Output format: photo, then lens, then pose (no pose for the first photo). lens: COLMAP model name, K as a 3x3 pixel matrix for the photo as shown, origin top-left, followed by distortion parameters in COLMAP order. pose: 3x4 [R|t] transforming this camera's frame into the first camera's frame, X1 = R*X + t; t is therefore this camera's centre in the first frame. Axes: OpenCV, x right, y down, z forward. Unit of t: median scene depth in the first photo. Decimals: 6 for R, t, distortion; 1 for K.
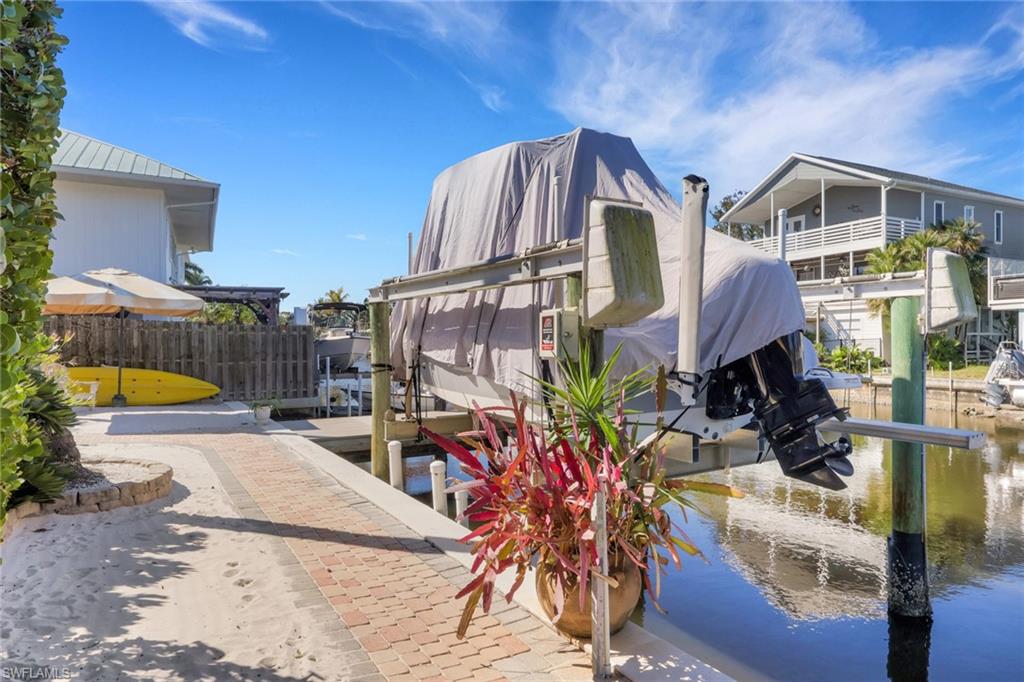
lens RADIAL K [[637.2, 0, 504.1], [0, 637.2, 340.0], [0, 0, 1]] dist [-0.004265, -0.000716]
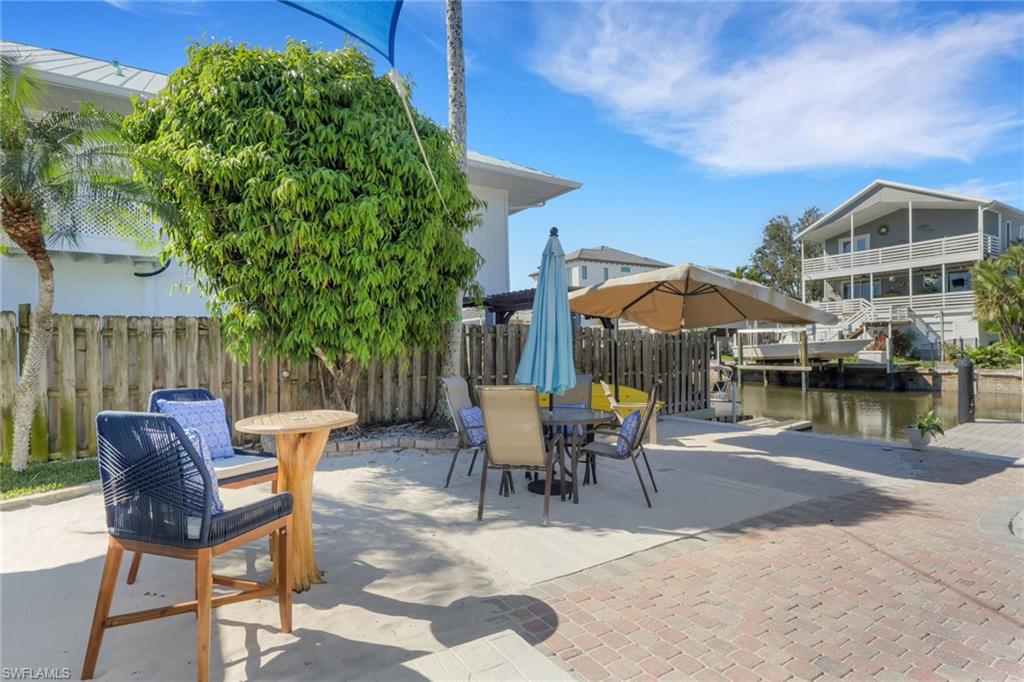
lens RADIAL K [[523.4, 0, 509.6], [0, 523.4, 348.5], [0, 0, 1]] dist [0.001075, 0.000820]
pose [[0.993958, -0.017385, 0.108374, -0.414464], [0.016546, 0.999826, 0.008634, -0.006478], [-0.108505, -0.006789, 0.994073, 0.156448]]
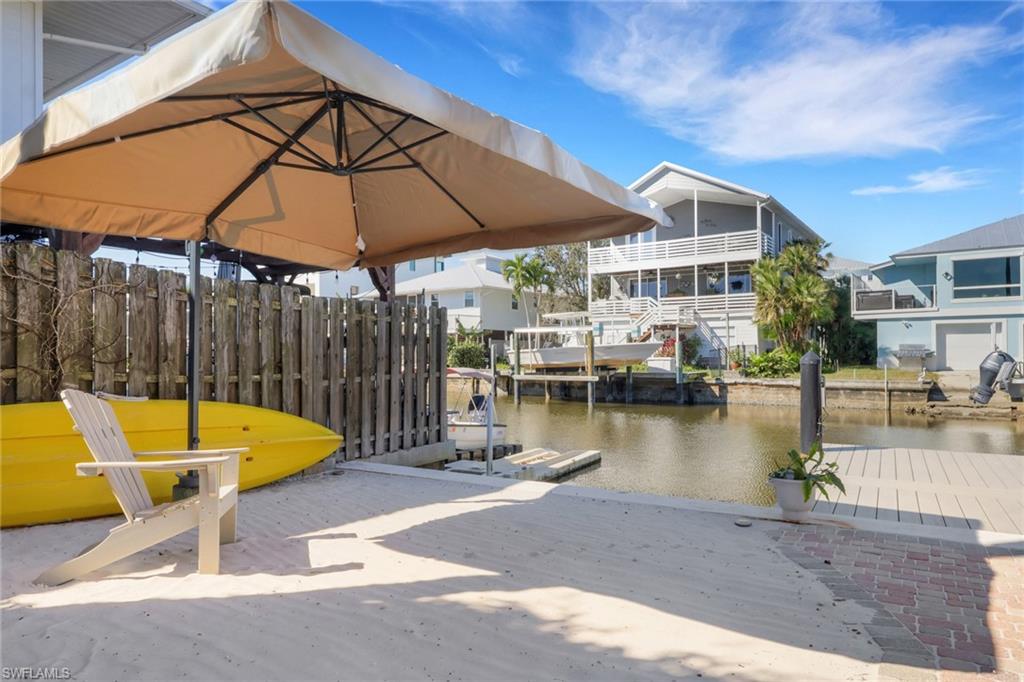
lens RADIAL K [[637.2, 0, 520.4], [0, 637.2, 343.7], [0, 0, 1]] dist [-0.004265, -0.000716]
pose [[0.870796, 0.003701, 0.491630, -0.311348], [0.002735, 0.999920, -0.012372, 0.008904], [-0.491636, 0.012119, 0.870716, 0.304262]]
